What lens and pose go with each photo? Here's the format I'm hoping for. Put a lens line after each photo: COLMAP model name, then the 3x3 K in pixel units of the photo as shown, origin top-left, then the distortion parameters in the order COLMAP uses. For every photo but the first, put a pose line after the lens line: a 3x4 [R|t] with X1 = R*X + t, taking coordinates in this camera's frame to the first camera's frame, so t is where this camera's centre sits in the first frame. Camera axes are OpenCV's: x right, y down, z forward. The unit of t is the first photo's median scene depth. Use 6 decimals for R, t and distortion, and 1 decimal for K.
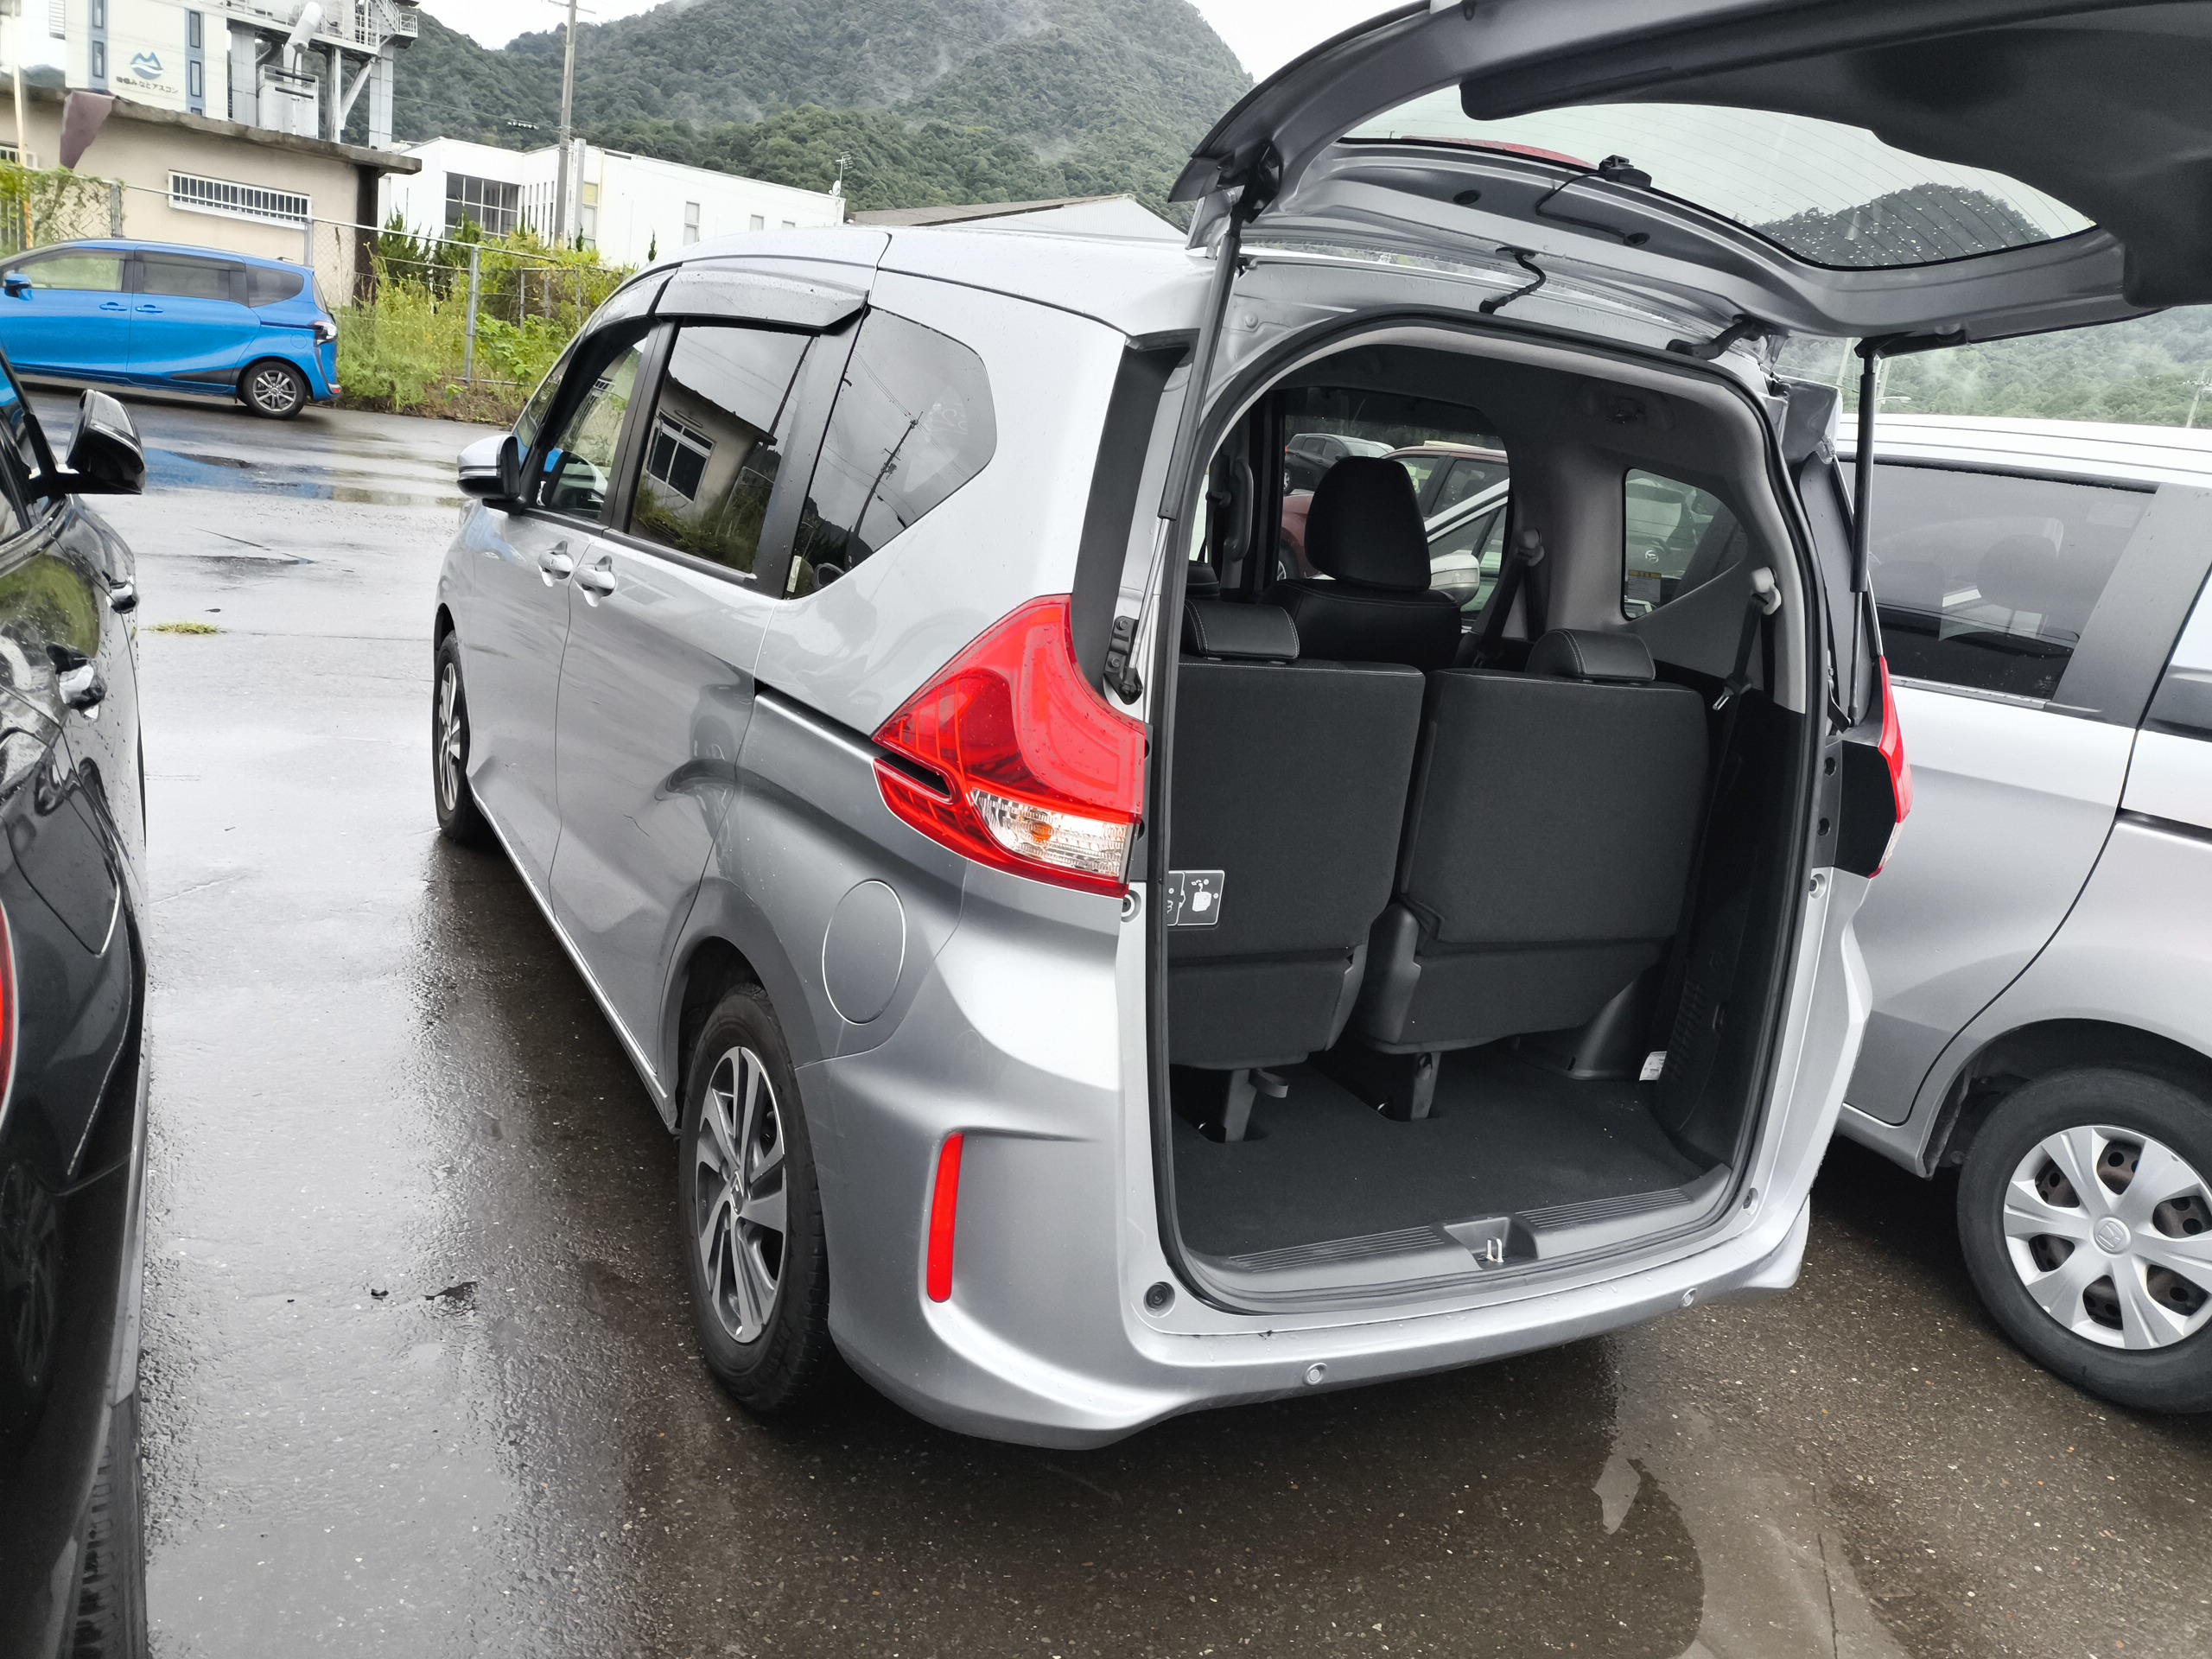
lens RADIAL K [[1622.8, 0, 1112.4], [0, 1622.8, 819.1], [0, 0, 1]] dist [0.064140, -0.082041]
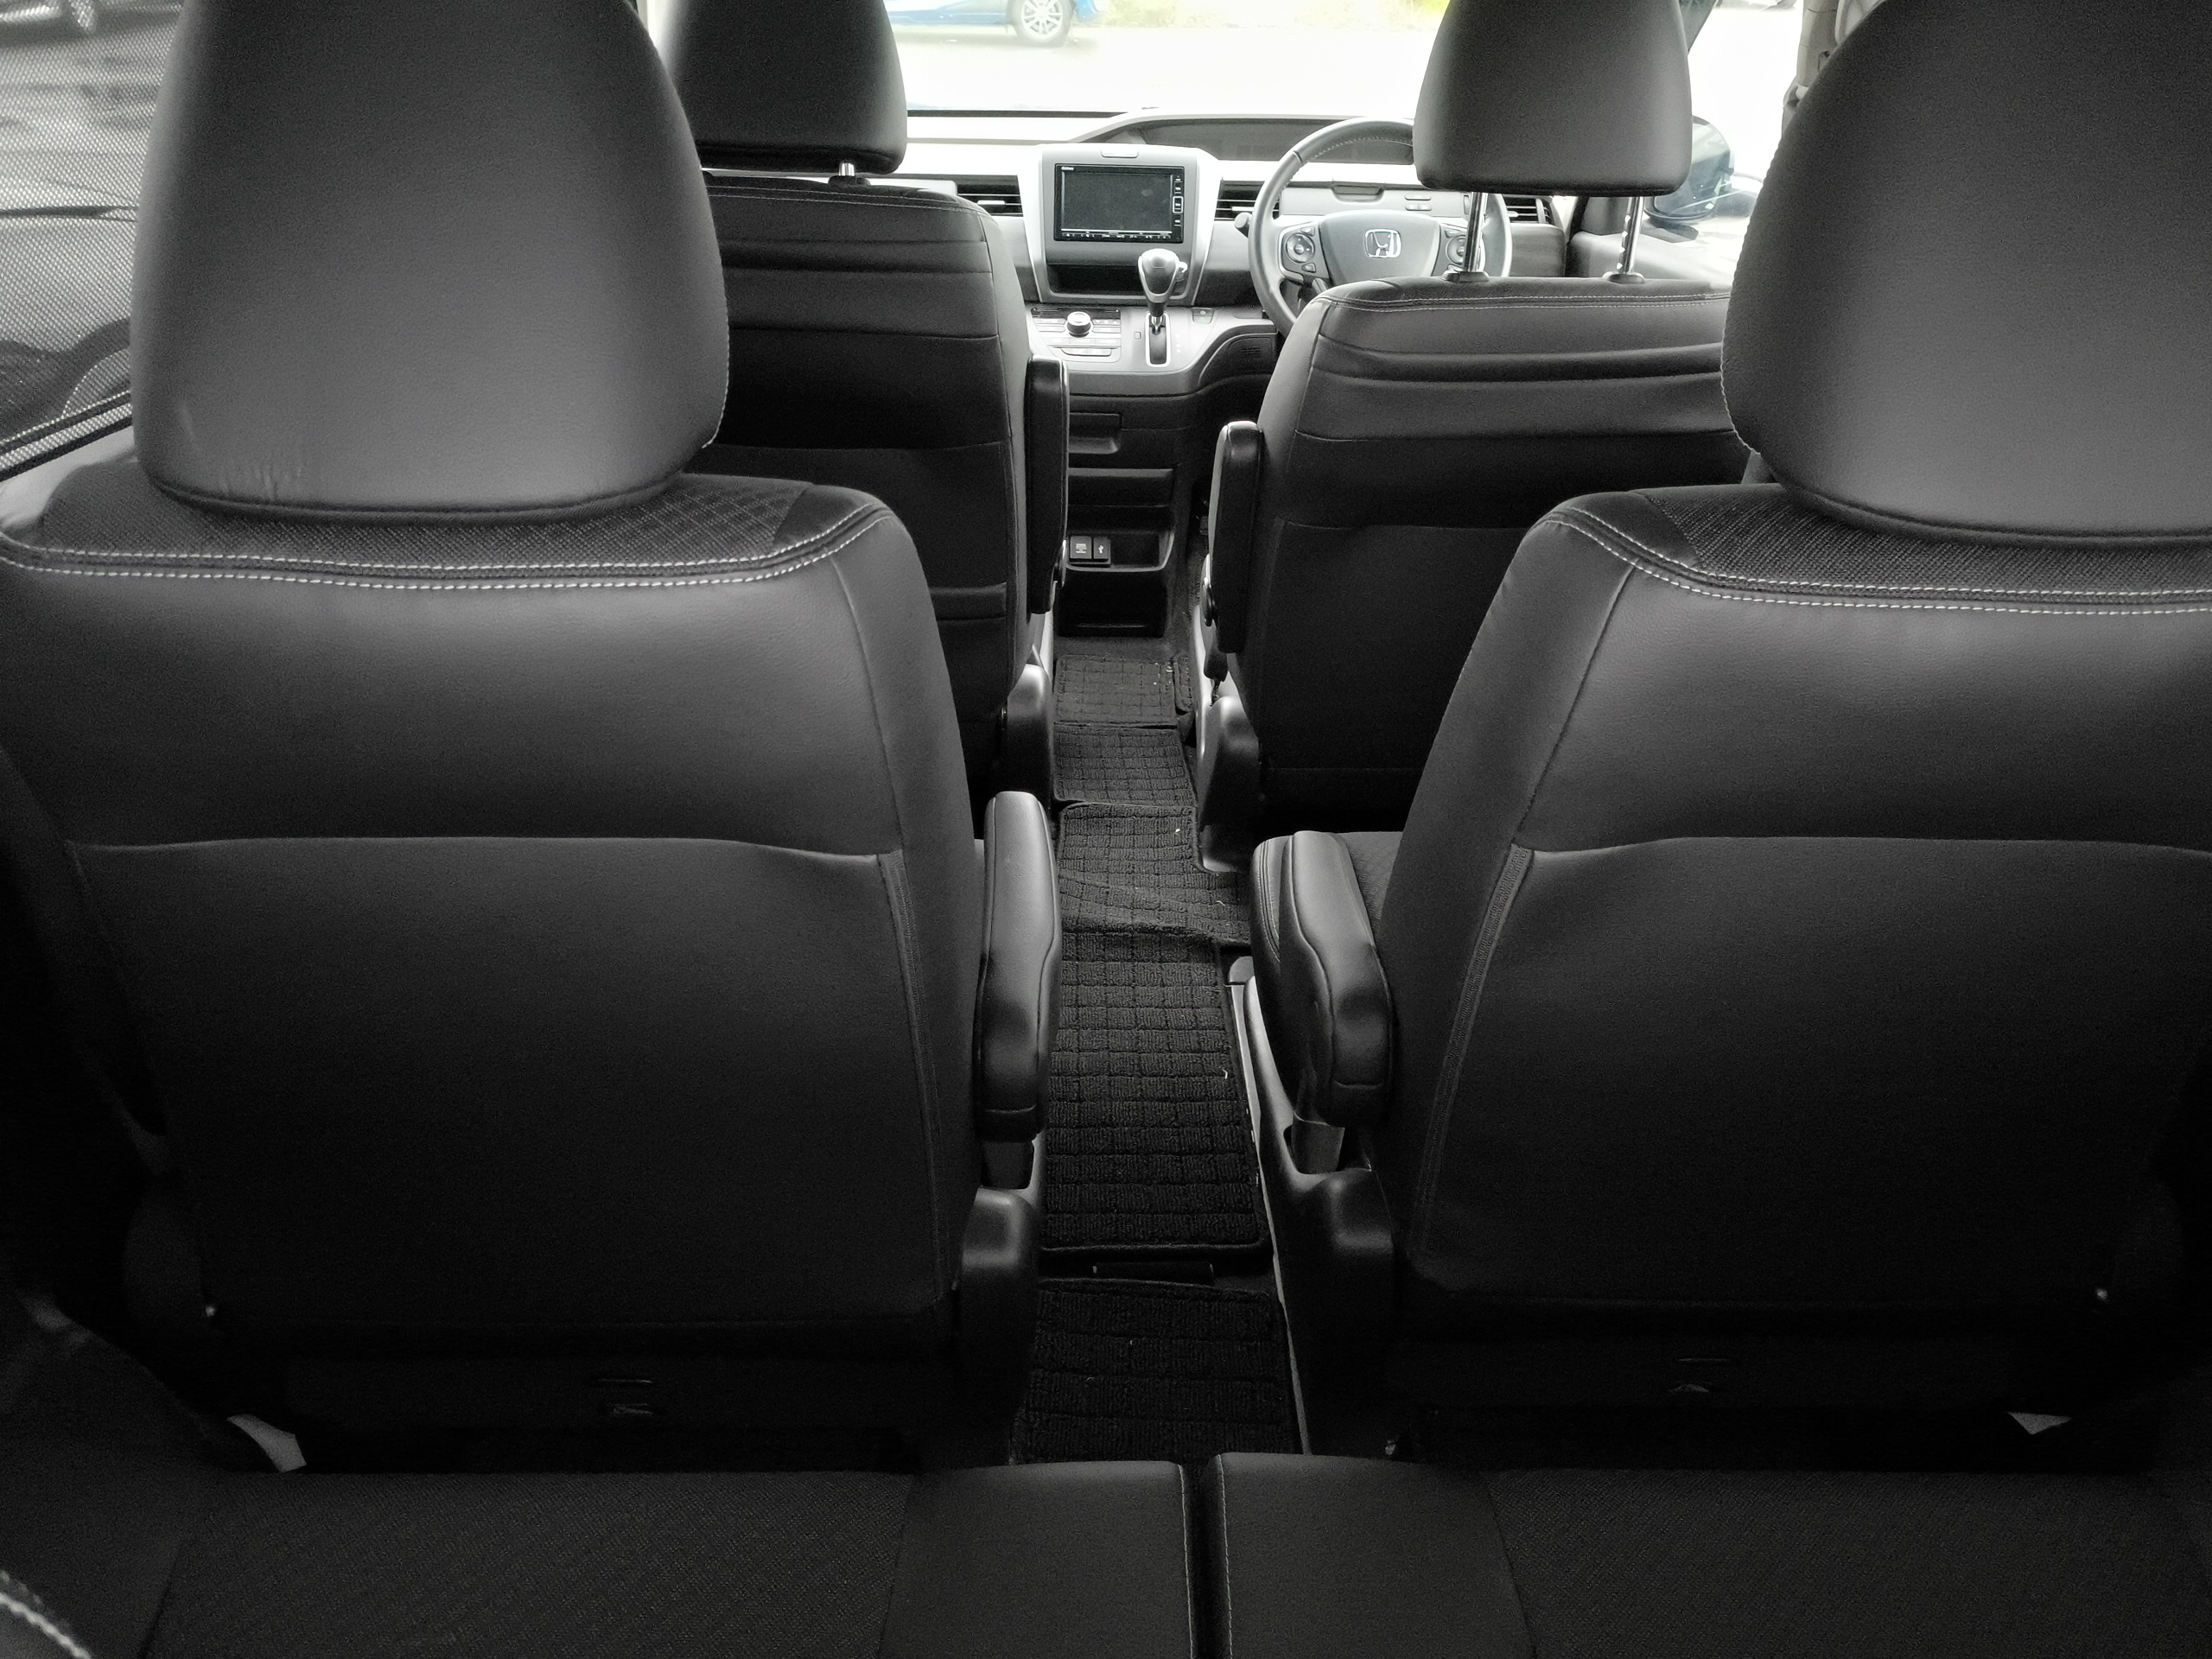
lens RADIAL K [[1622.8, 0, 1102.8], [0, 1622.8, 839.1], [0, 0, 1]] dist [0.064140, -0.082041]
pose [[0.871207, 0.137063, -0.471394, 0.173631], [-0.023850, 0.970917, 0.238227, -0.159631], [0.490337, -0.196302, 0.849138, 0.746923]]
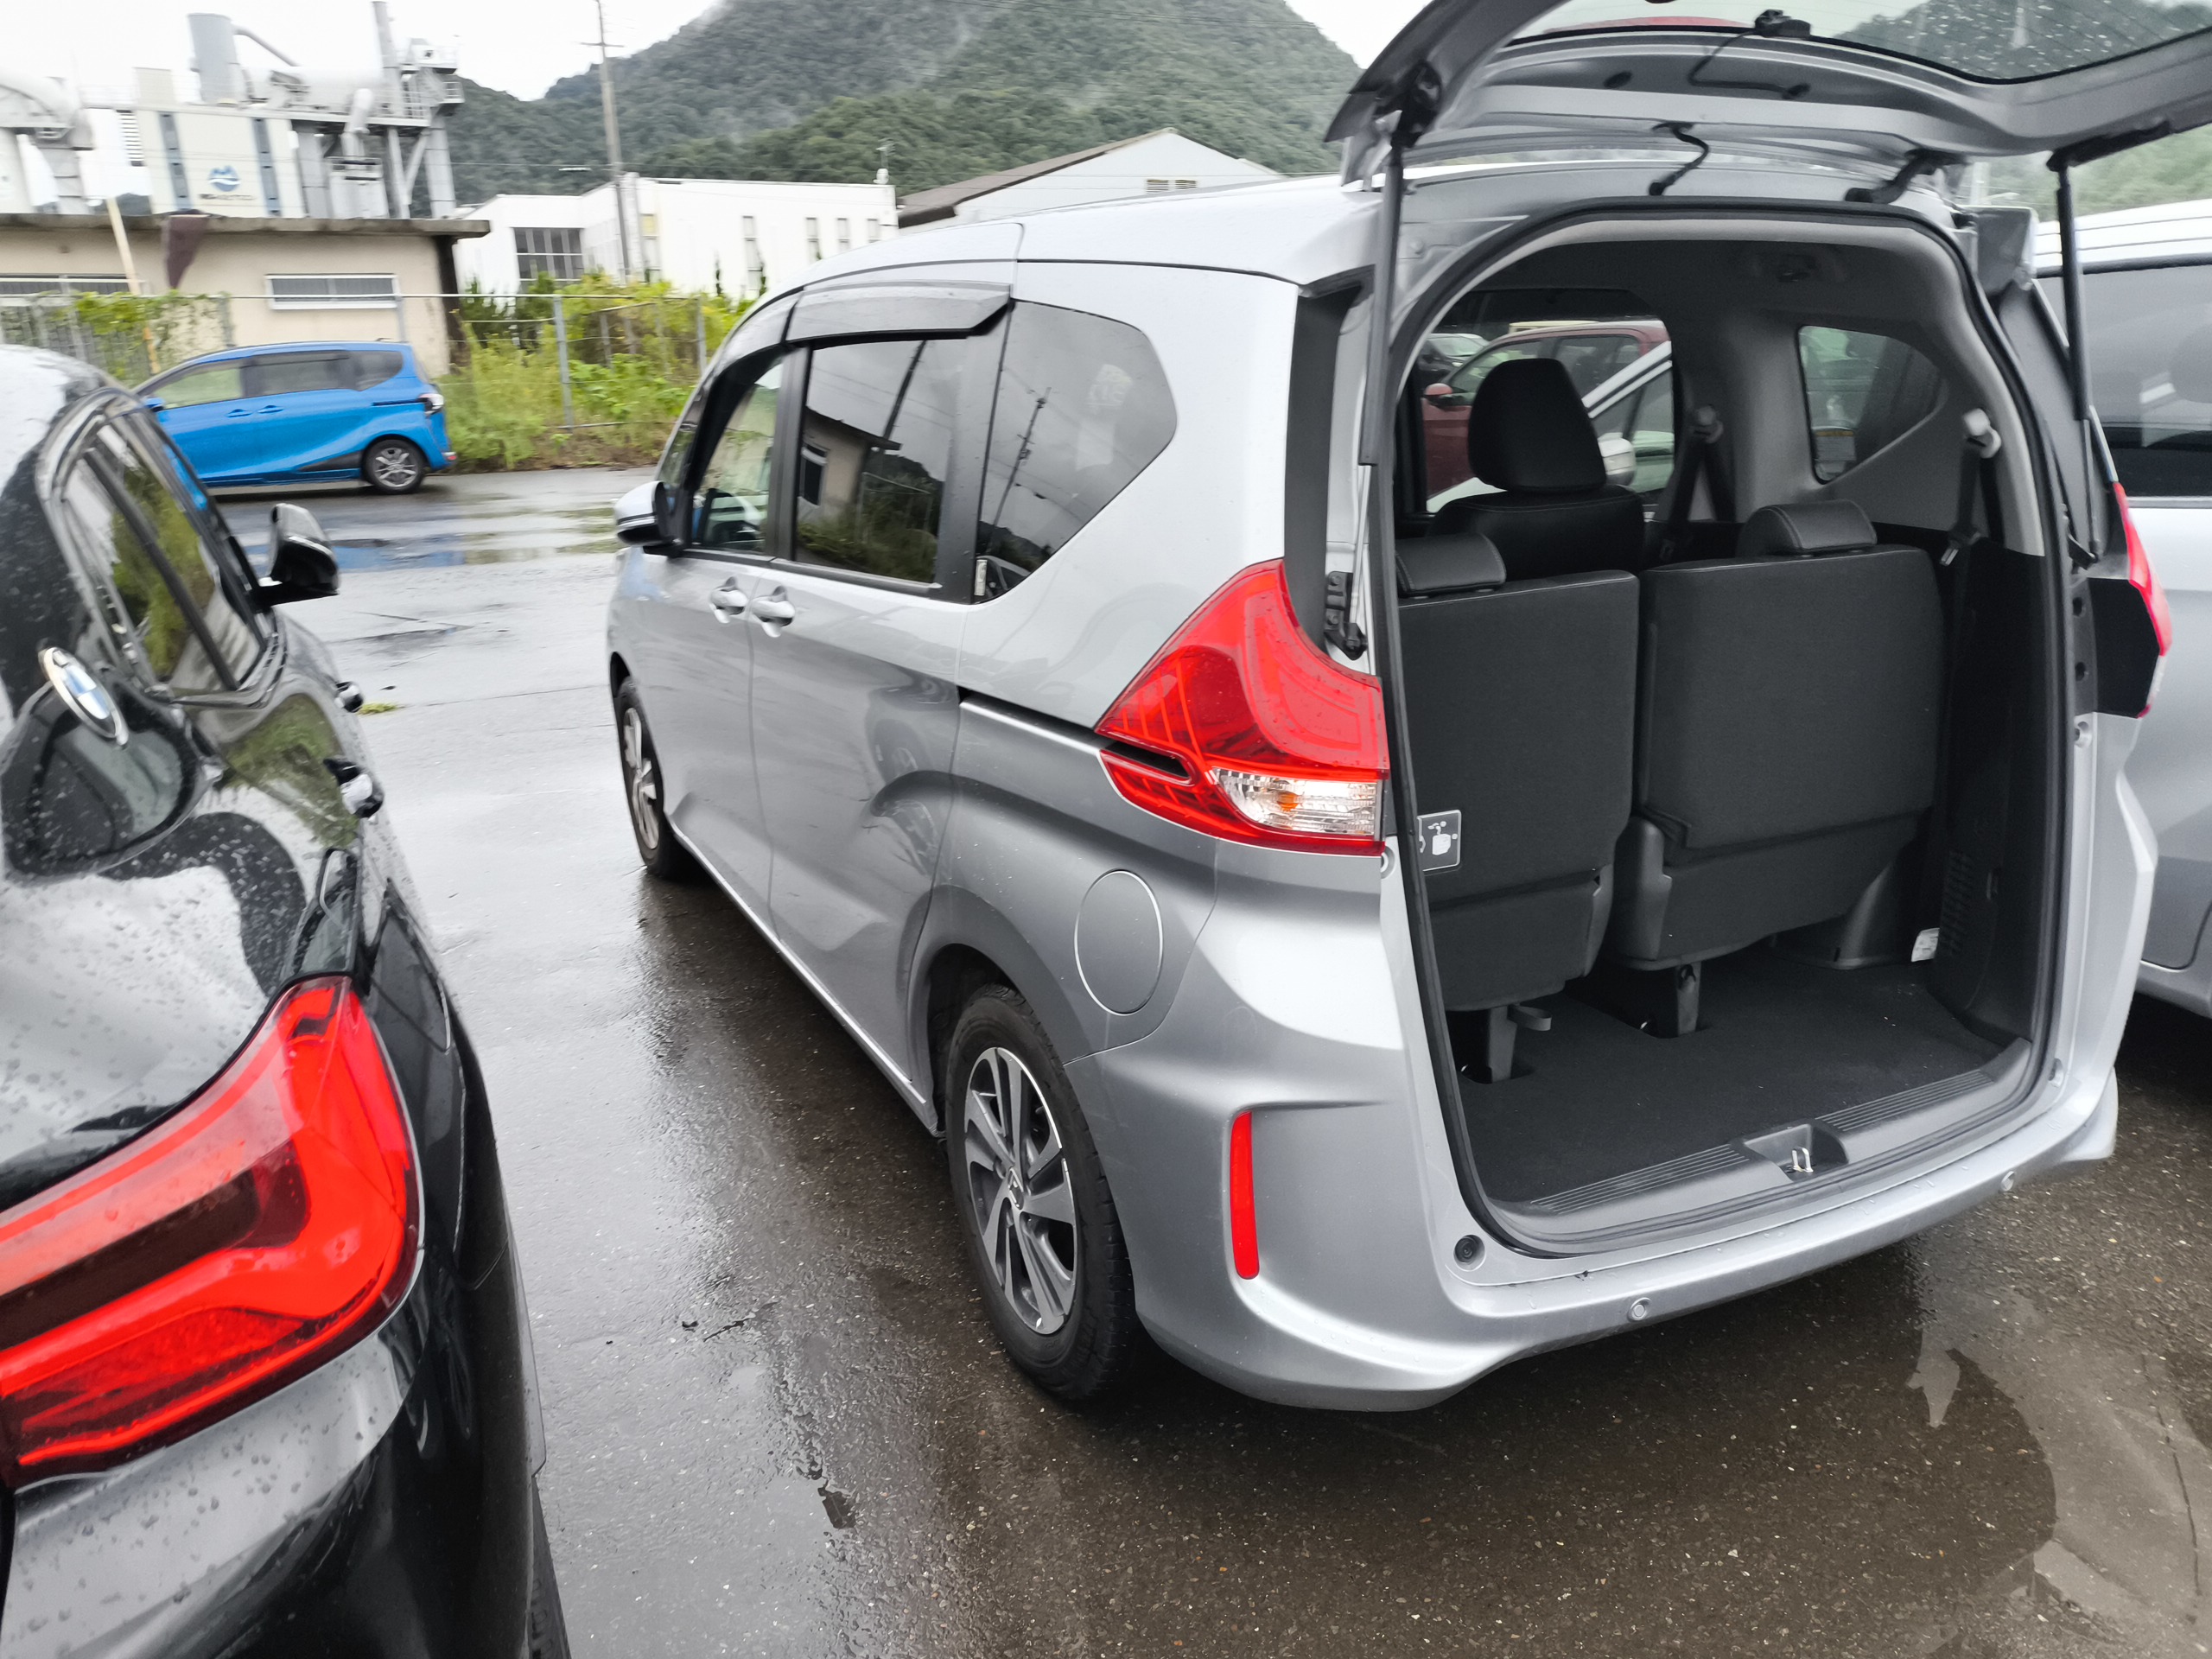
lens RADIAL K [[1622.8, 0, 1084.6], [0, 1622.8, 798.6], [0, 0, 1]] dist [0.064140, -0.082041]
pose [[0.985020, -0.142033, -0.097782, -0.044221], [0.143875, 0.989523, 0.012009, -0.015084], [0.095052, -0.025897, 0.995135, 0.001071]]
